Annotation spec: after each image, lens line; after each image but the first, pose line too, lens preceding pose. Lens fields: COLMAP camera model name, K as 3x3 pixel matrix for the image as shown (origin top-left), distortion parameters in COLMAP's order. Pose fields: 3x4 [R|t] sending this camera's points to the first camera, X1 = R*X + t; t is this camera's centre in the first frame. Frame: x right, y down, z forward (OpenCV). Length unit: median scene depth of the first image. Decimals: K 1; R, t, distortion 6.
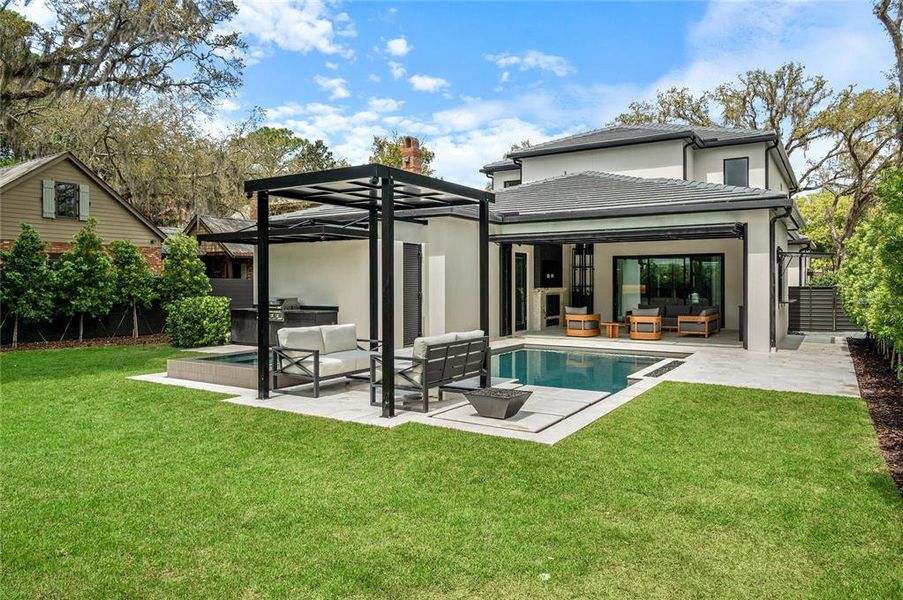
lens RADIAL K [[610.1, 0, 449.8], [0, 610.1, 286.1], [0, 0, 1]] dist [-0.001128, 0.000599]
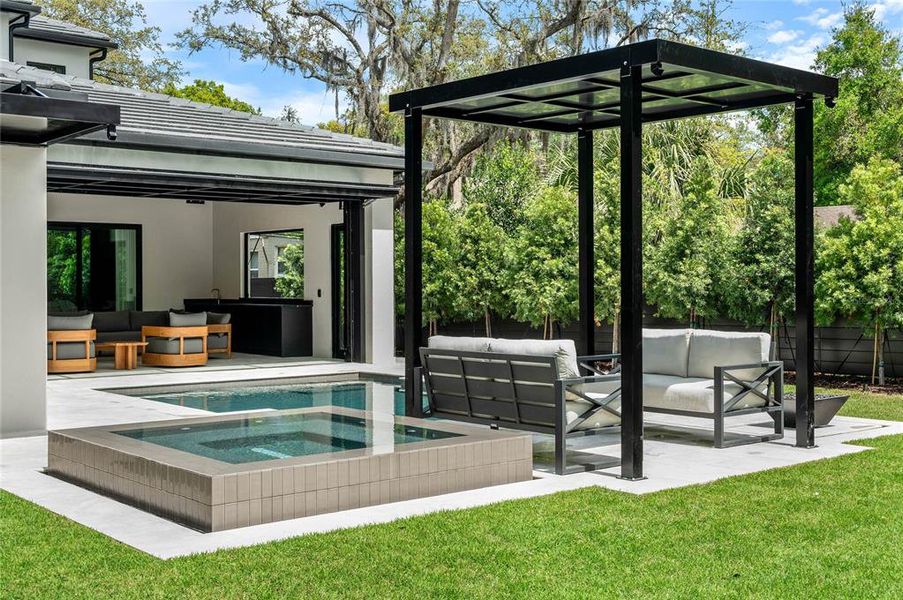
lens RADIAL K [[1106.5, 0, 450.7], [0, 1106.5, 279.7], [0, 0, 1]] dist [-0.006711, 0.005802]
pose [[0.299383, 0.004503, 0.954122, -0.588079], [0.007403, 0.999948, -0.007042, 0.013347], [-0.954104, 0.009171, 0.299334, 0.421994]]
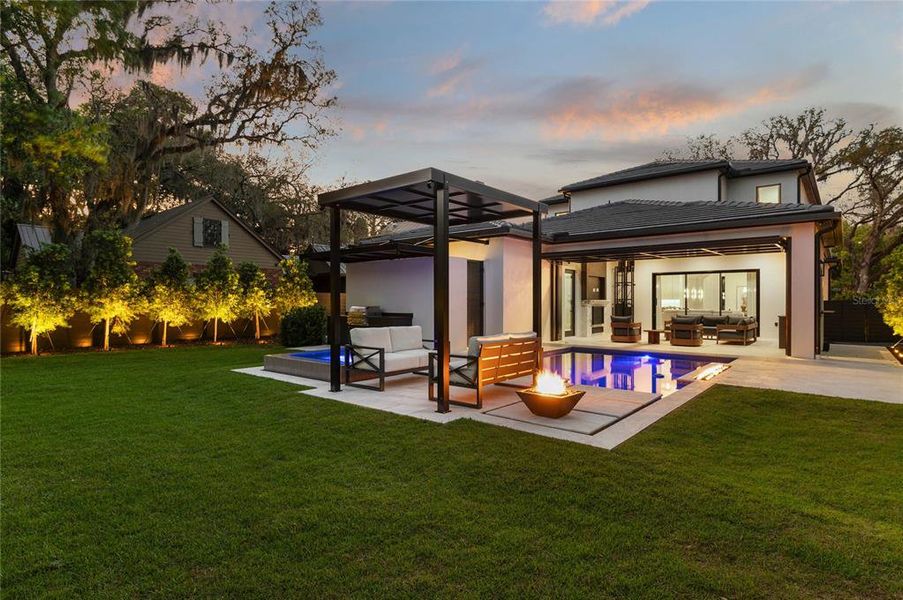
lens RADIAL K [[472.2, 0, 451.5], [0, 472.2, 300.0], [0, 0, 1]] dist [0.029082, -0.001428]
pose [[0.992162, 0.001347, -0.124948, 0.005947], [-0.002366, 0.999965, -0.008004, 0.012068], [0.124933, 0.008237, 0.992131, 0.082170]]
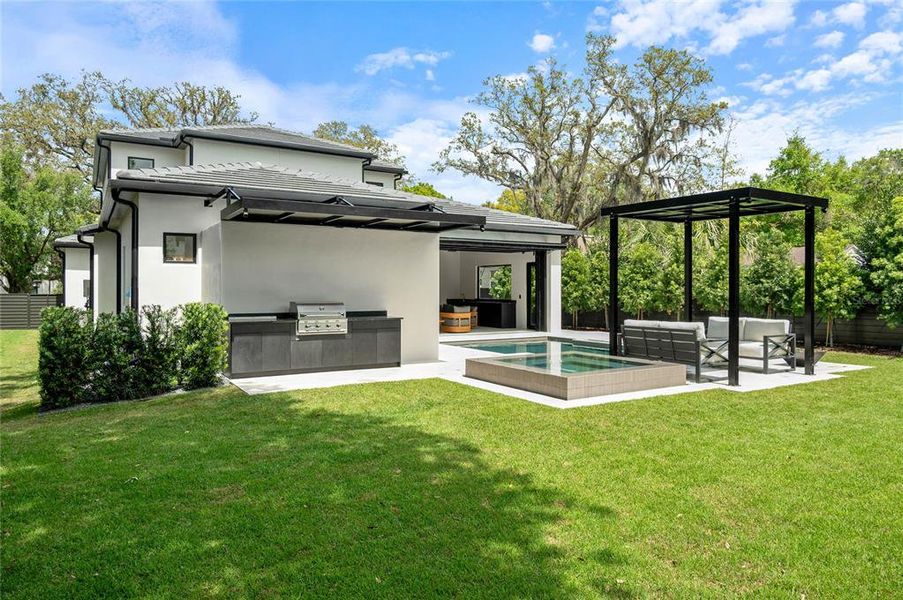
lens RADIAL K [[610.1, 0, 449.8], [0, 610.1, 286.1], [0, 0, 1]] dist [-0.001128, 0.000599]
pose [[0.435535, 0.006172, 0.900151, -0.735225], [0.002922, 0.999962, -0.008270, 0.006240], [-0.900167, 0.006232, 0.435500, 0.475593]]
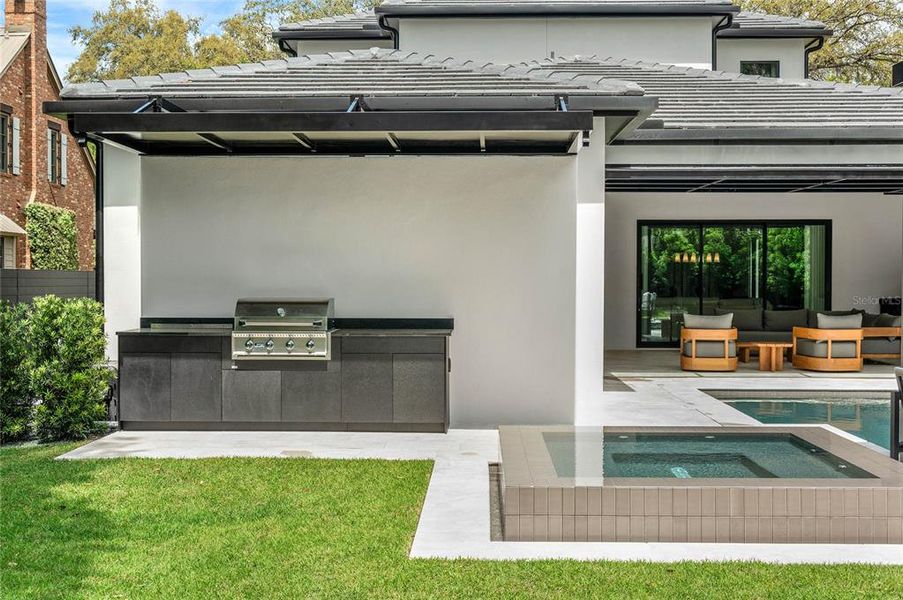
lens RADIAL K [[1113.9, 0, 435.8], [0, 1113.9, 306.6], [0, 0, 1]] dist [-0.010251, 0.017455]
pose [[0.863166, -0.010617, 0.504809, -0.472926], [0.000381, 0.999792, 0.020377, 0.008575], [-0.504921, -0.017397, 0.862990, 0.307546]]
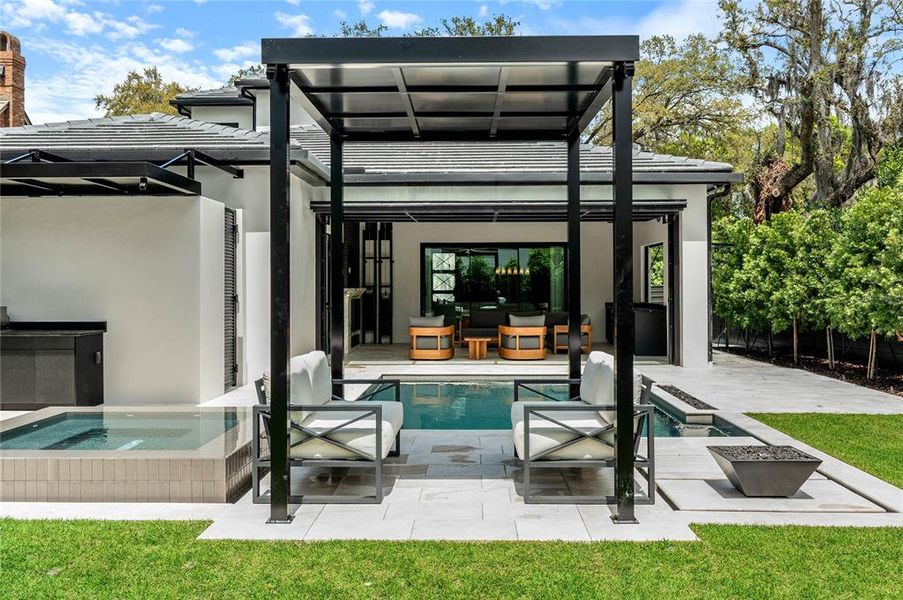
lens RADIAL K [[849.5, 0, 449.7], [0, 849.5, 287.3], [0, 0, 1]] dist [-0.003452, -0.011346]
pose [[0.856988, -0.002118, 0.515332, -0.254973], [0.004470, 0.999984, -0.003323, 0.006126], [-0.515317, 0.005151, 0.856984, 0.188808]]
